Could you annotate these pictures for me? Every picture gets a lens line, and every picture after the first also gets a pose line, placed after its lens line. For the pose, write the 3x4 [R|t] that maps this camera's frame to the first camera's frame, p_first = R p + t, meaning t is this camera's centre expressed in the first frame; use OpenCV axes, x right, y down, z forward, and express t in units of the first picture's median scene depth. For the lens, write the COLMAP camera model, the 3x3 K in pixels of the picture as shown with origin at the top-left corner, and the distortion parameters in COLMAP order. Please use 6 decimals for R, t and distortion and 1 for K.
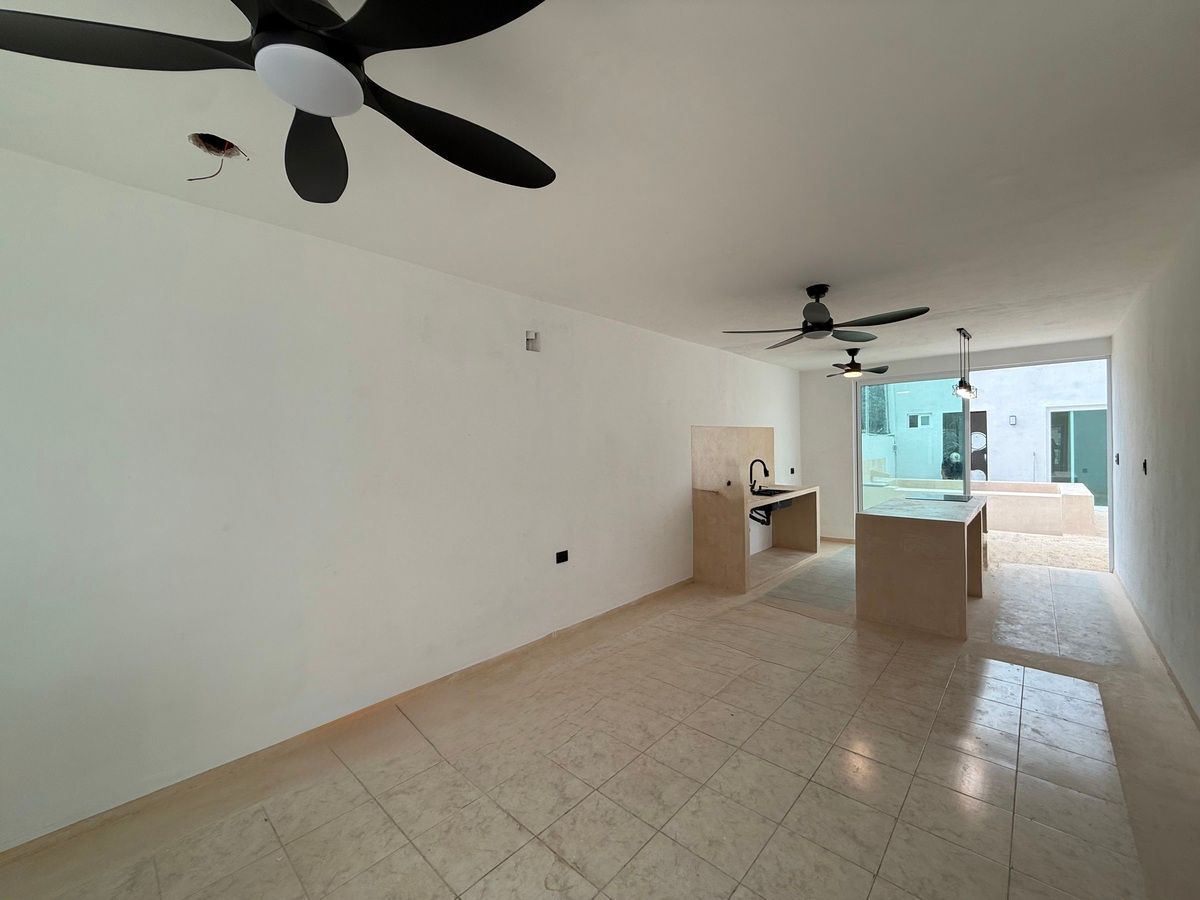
lens RADIAL K [[479.7, 0, 593.7], [0, 479.7, 449.1], [0, 0, 1]] dist [-0.003818, 0.001334]
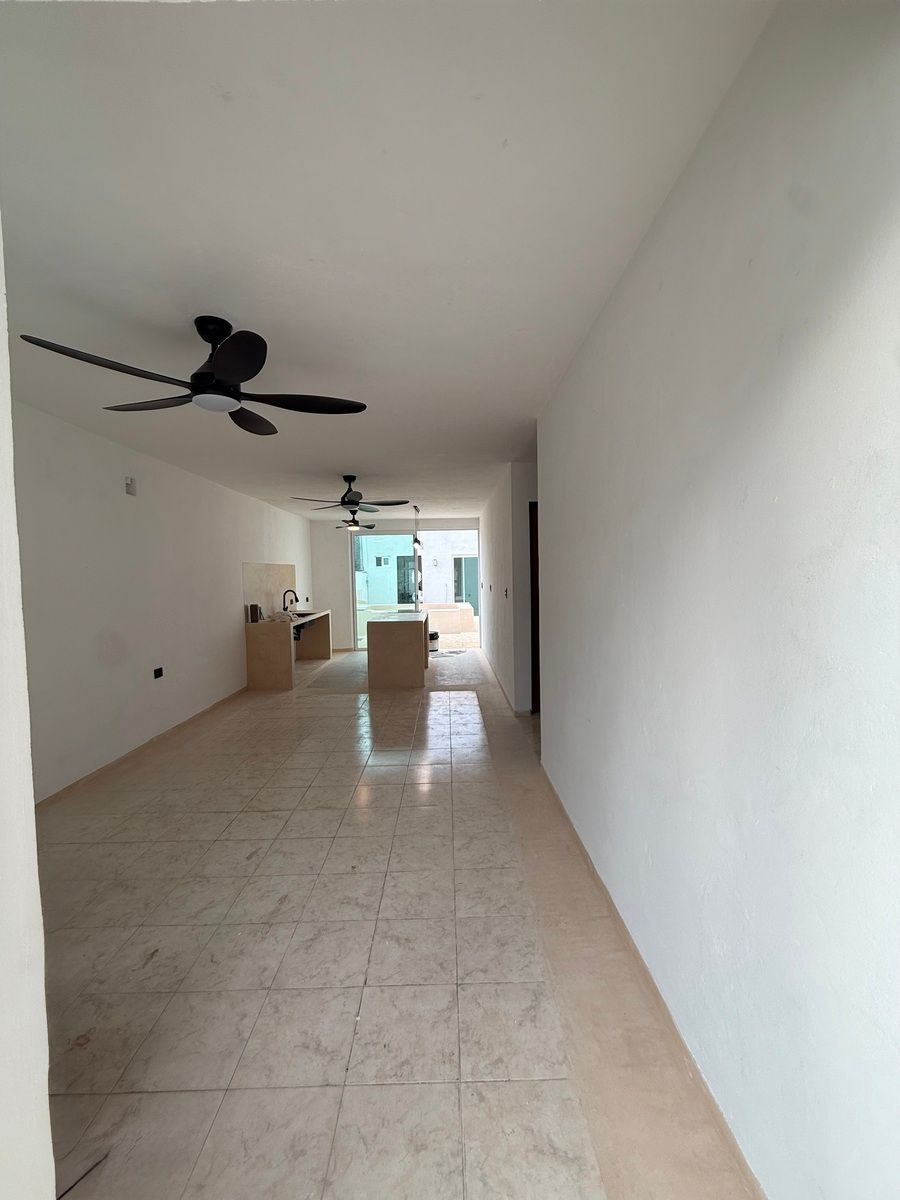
lens RADIAL K [[479.7, 0, 451.4], [0, 479.7, 598.4], [0, 0, 1]] dist [-0.003818, 0.001334]
pose [[0.723272, -0.030803, 0.689876, -0.241784], [0.012901, 0.999433, 0.031099, 0.011007], [-0.690442, -0.013593, 0.723260, -0.232743]]
